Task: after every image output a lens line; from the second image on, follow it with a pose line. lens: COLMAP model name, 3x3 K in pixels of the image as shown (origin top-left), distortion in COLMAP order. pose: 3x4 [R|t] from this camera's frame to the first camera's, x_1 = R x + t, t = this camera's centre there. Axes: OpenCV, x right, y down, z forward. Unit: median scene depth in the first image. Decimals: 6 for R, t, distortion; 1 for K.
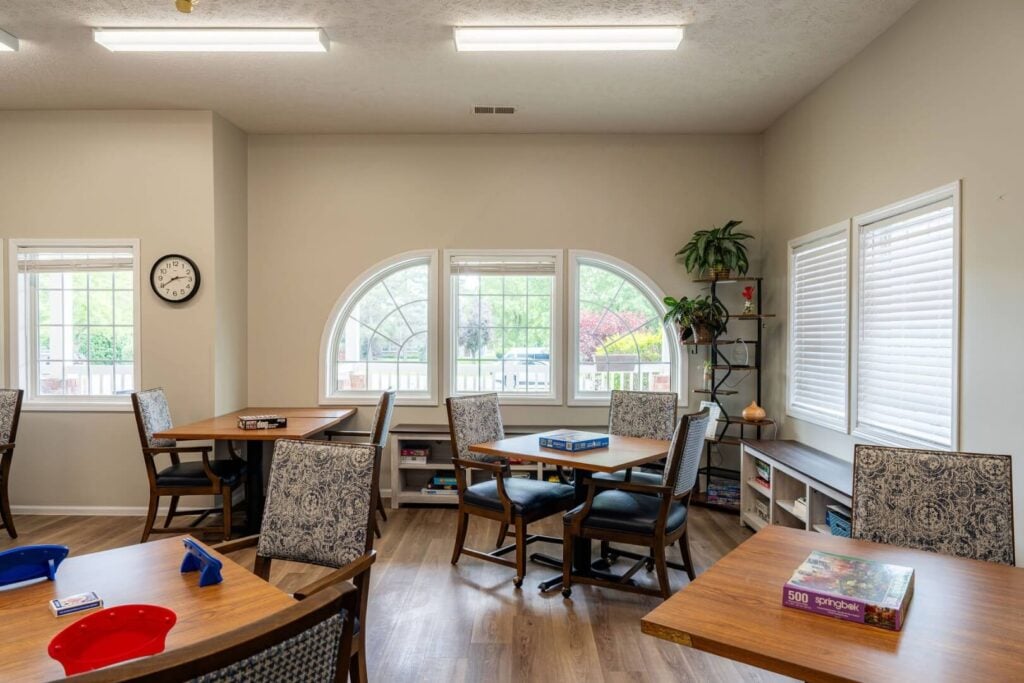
lens RADIAL K [[685.1, 0, 512.0], [0, 685.1, 341.5], [0, 0, 1]] dist [-0.013828, 0.004928]
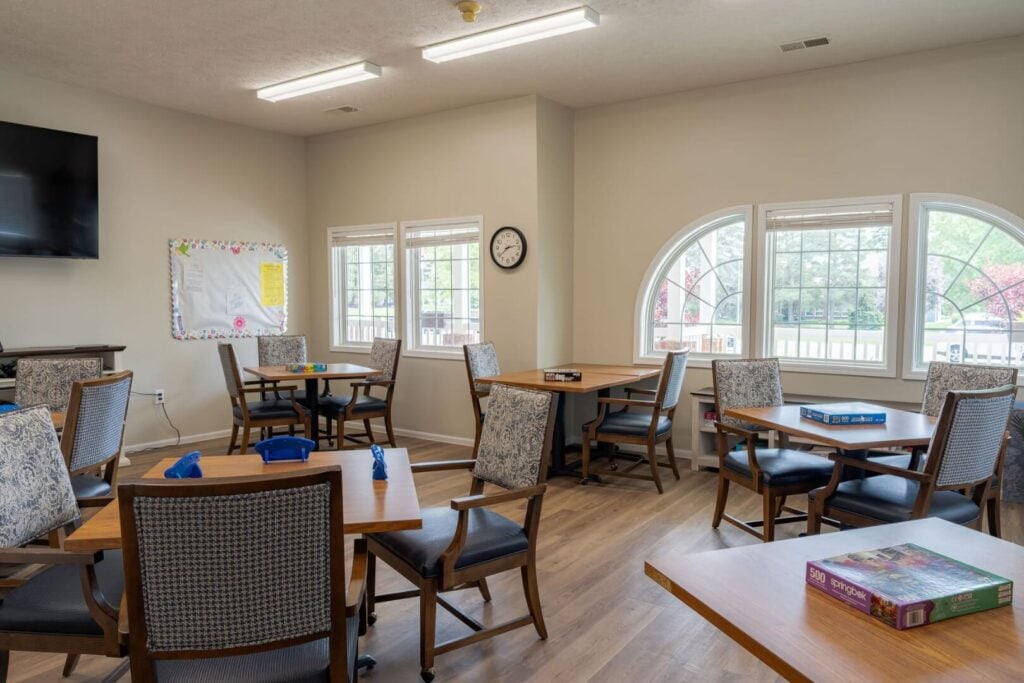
lens RADIAL K [[715.3, 0, 512.0], [0, 715.3, 341.5], [0, 0, 1]] dist [-0.005086, 0.000617]
pose [[0.830779, 0.031694, -0.555699, 0.211415], [-0.003270, 0.998638, 0.052068, 0.003348], [0.556593, -0.041440, 0.829751, -0.006268]]
